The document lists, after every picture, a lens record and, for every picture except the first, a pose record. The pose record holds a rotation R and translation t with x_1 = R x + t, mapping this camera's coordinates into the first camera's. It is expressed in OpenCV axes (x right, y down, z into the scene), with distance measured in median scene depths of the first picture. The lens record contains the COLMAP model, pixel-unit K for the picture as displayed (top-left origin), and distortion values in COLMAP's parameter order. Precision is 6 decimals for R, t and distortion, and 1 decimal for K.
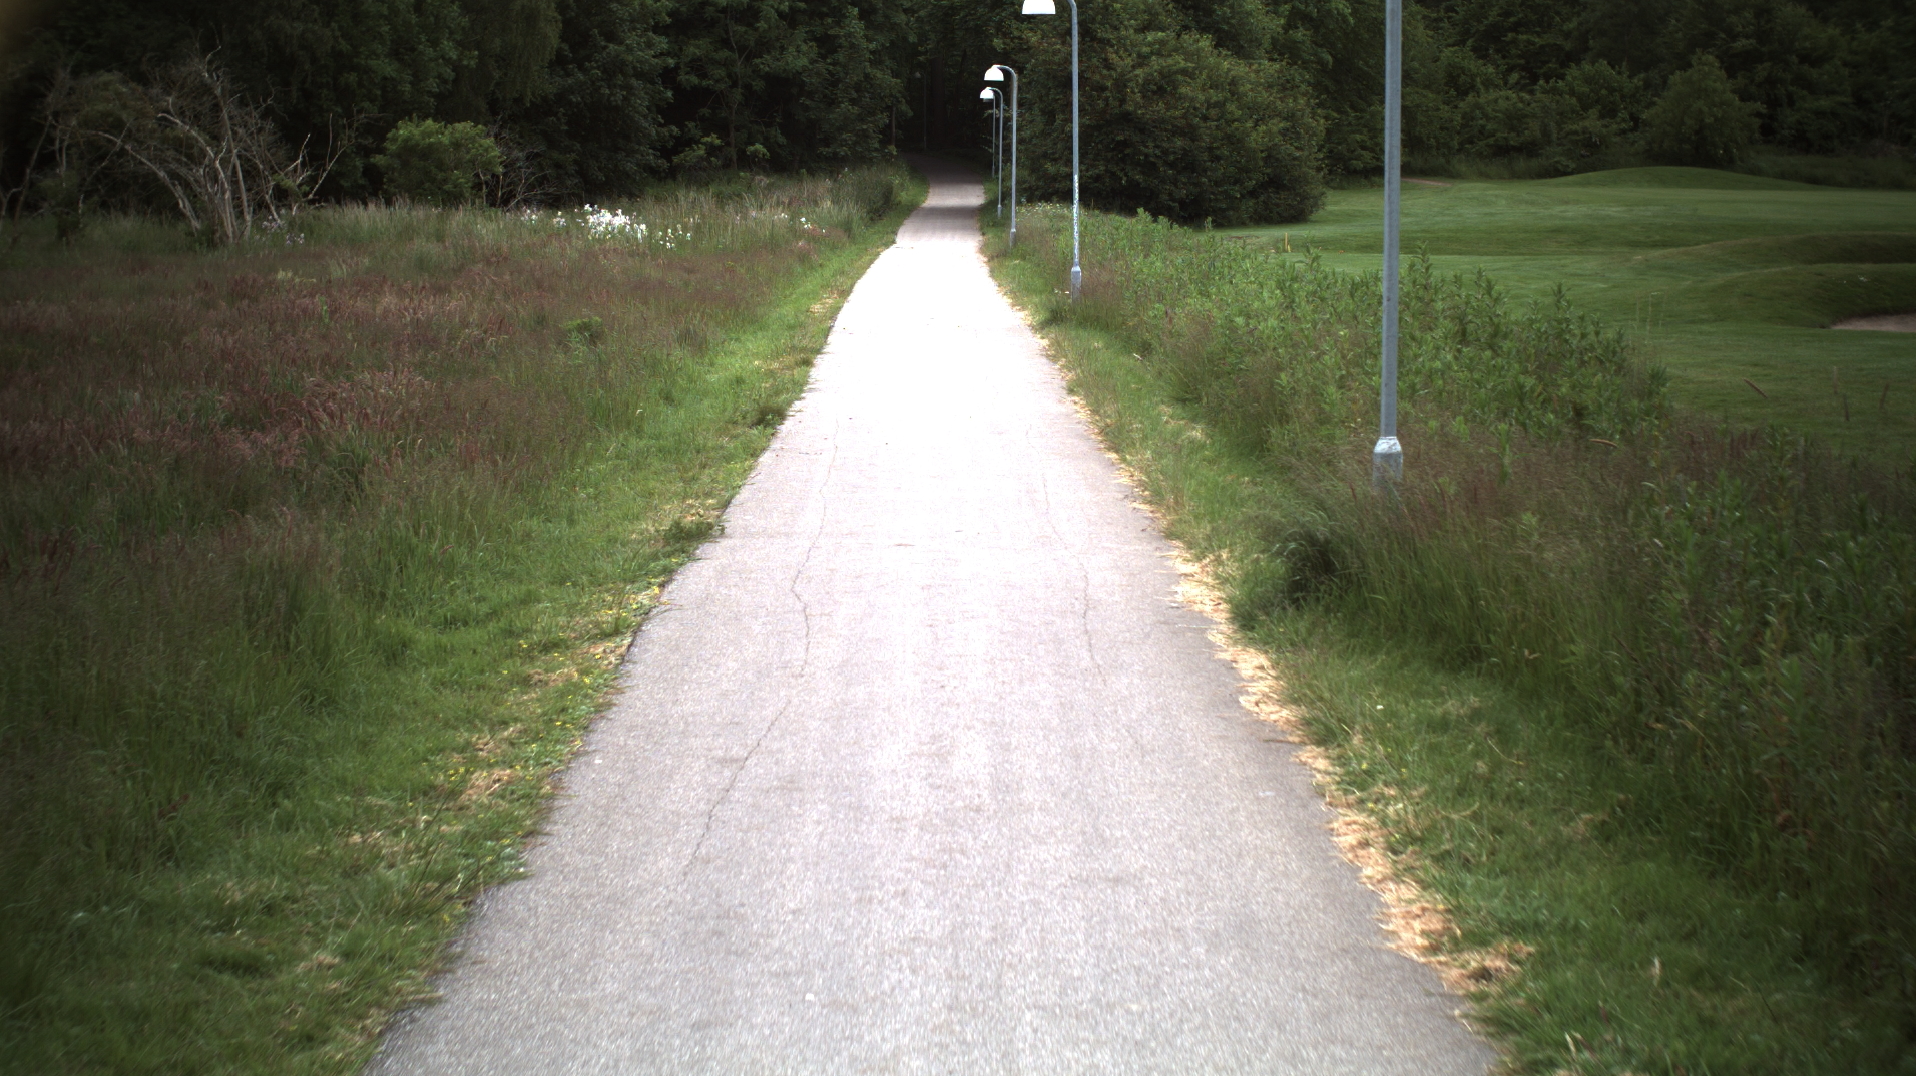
lens RADIAL K [[3527.3, 0, 958.0], [0, 3527.3, 538.0], [0, 0, 1]] dist [-0.290232, 0.306351]
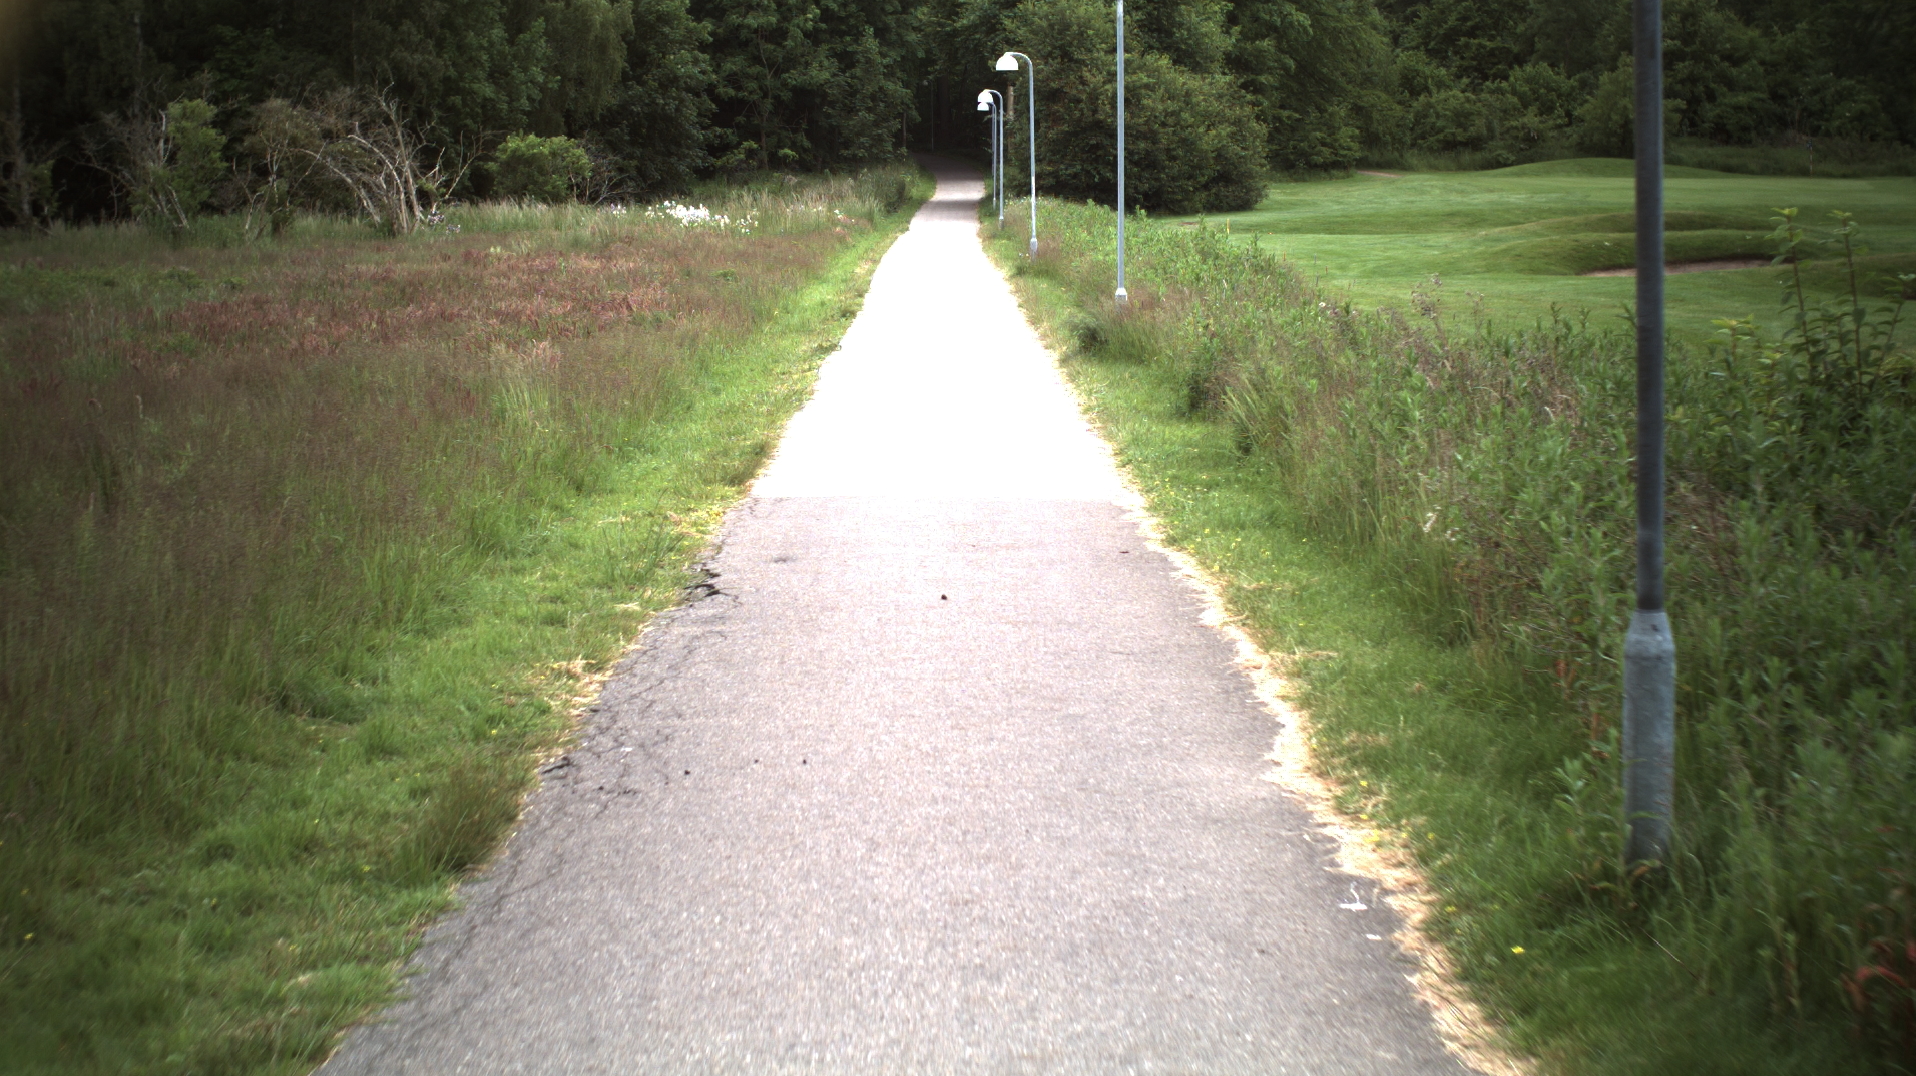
lens RADIAL K [[3527.3, 0, 958.0], [0, 3527.3, 538.0], [0, 0, 1]] dist [-0.290232, 0.306351]
pose [[0.999944, -0.010100, -0.003282, 0.002035], [0.010105, 0.999948, 0.001484, 0.020114], [0.003267, -0.001517, 0.999994, -0.209011]]
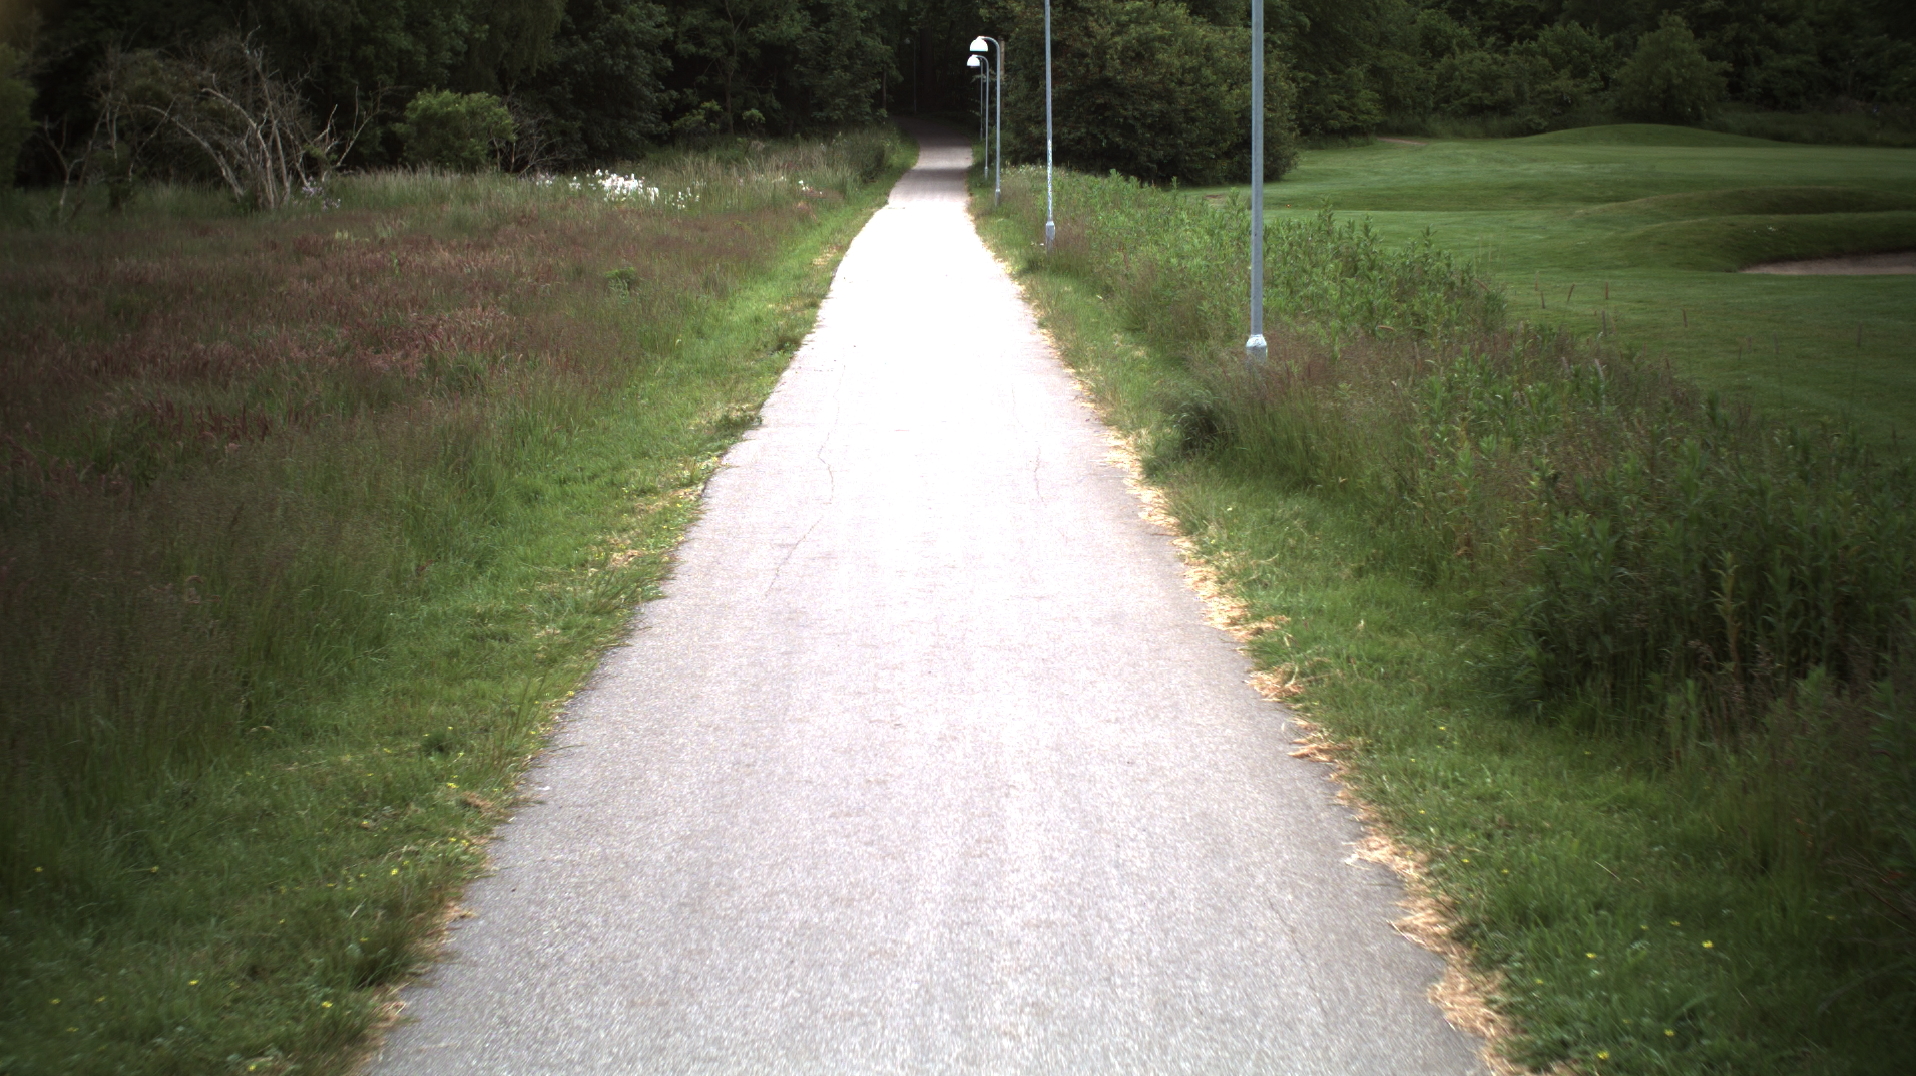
lens RADIAL K [[3527.3, 0, 958.0], [0, 3527.3, 538.0], [0, 0, 1]] dist [-0.290232, 0.306351]
pose [[0.999968, -0.007776, 0.001884, 0.000495], [0.007755, 0.999912, 0.010778, 0.004862], [-0.001968, -0.010763, 0.999940, -0.052069]]
